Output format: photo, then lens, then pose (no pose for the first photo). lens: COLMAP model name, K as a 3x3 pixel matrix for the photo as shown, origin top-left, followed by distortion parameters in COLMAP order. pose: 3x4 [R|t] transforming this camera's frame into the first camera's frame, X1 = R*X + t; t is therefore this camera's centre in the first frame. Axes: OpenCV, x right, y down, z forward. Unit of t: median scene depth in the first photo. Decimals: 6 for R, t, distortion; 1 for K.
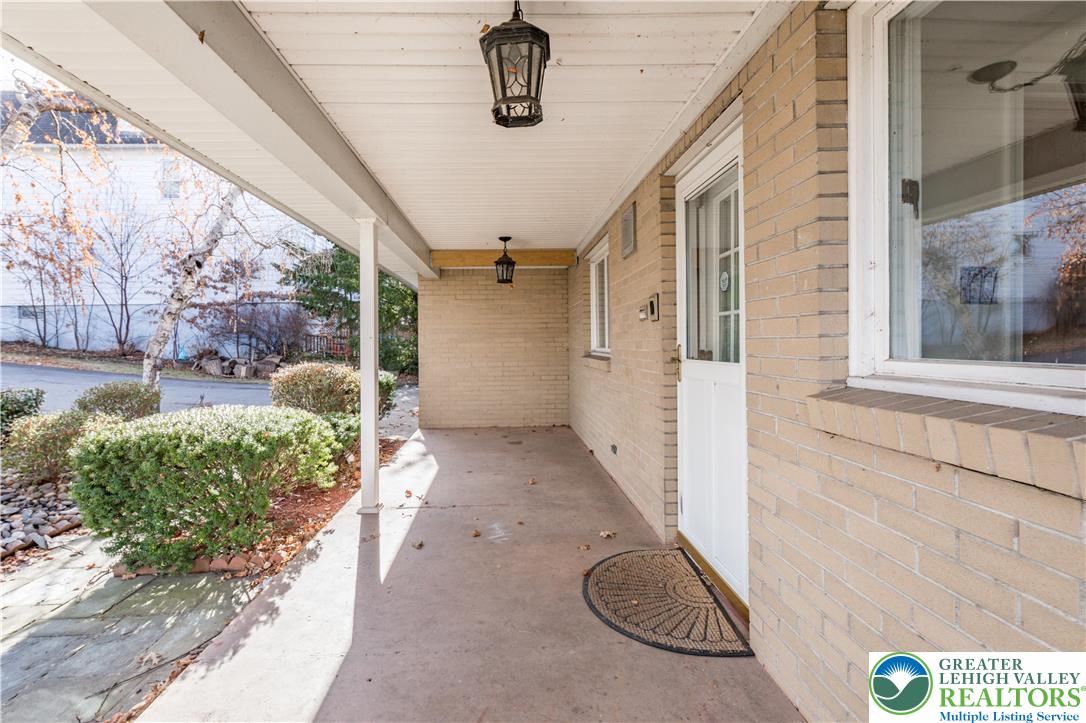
lens RADIAL K [[485.0, 0, 541.3], [0, 485.0, 337.4], [0, 0, 1]] dist [-0.000413, -0.000220]
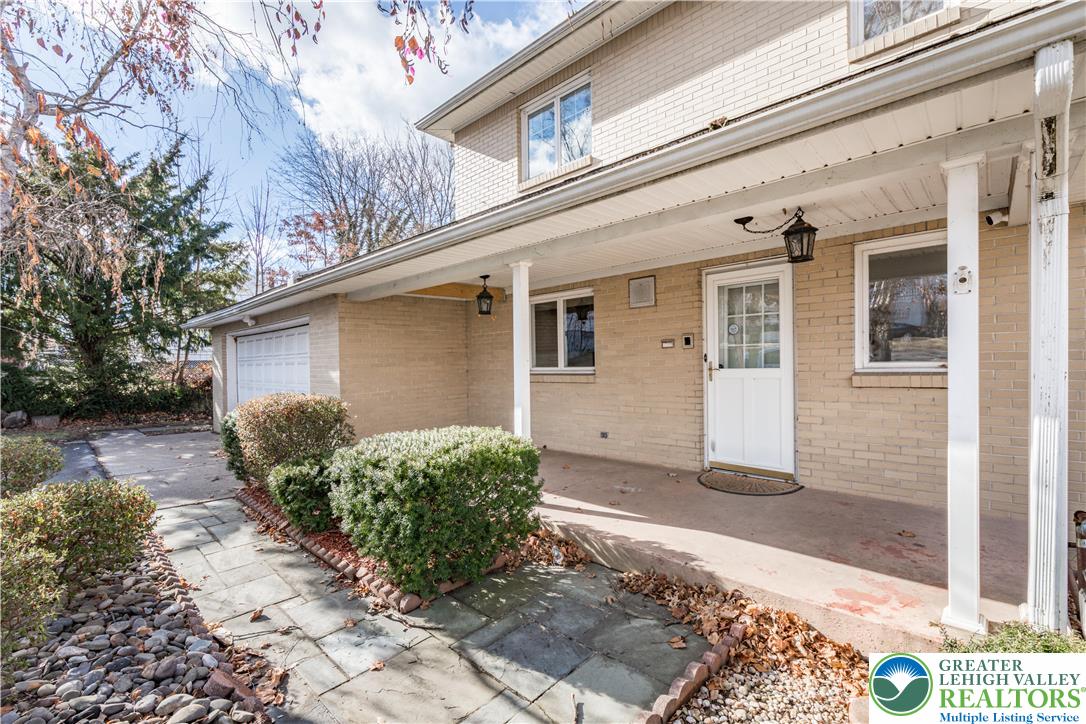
lens RADIAL K [[479.3, 0, 543.0], [0, 479.3, 362.0], [0, 0, 1]] dist [0.000273, 0.000047]
pose [[0.705732, -0.016390, 0.708289, -1.336140], [0.015353, 0.999851, 0.007839, -0.006125], [-0.708312, 0.005342, 0.705879, 0.136969]]
